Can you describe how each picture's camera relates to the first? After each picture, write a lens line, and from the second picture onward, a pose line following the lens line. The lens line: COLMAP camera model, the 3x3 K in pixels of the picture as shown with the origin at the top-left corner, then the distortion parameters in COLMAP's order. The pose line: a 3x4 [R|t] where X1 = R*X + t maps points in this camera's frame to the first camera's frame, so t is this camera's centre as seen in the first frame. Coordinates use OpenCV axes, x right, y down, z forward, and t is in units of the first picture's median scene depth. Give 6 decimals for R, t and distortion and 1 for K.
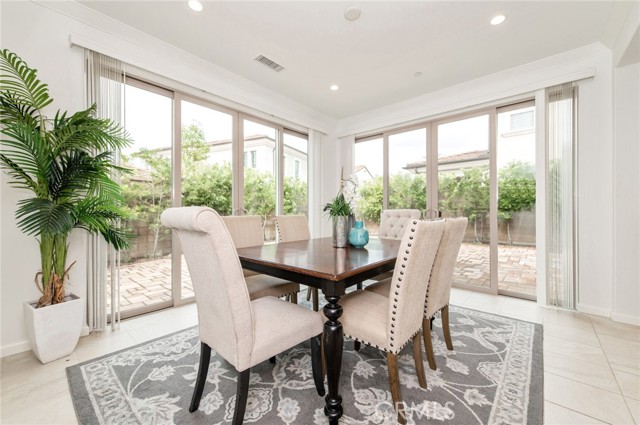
lens RADIAL K [[250.3, 0, 320.7], [0, 250.3, 211.9], [0, 0, 1]] dist [0.015545, -0.002952]
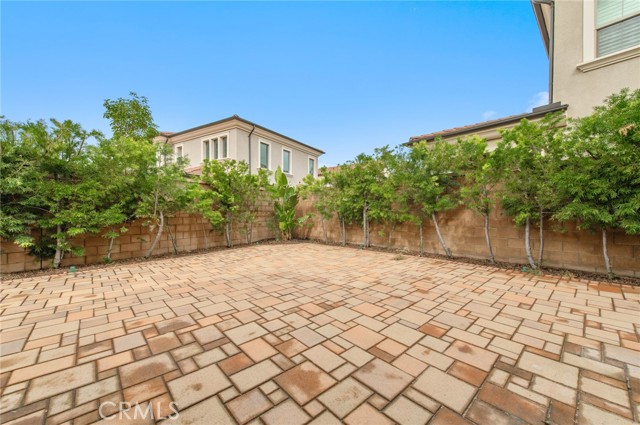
lens RADIAL K [[250.3, 0, 319.4], [0, 250.3, 213.9], [0, 0, 1]] dist [0.015545, -0.002952]
pose [[0.991332, -0.003982, -0.131318, 0.228577], [0.004627, 0.999979, 0.004606, 0.005659], [0.131297, -0.005174, 0.991330, 0.378996]]
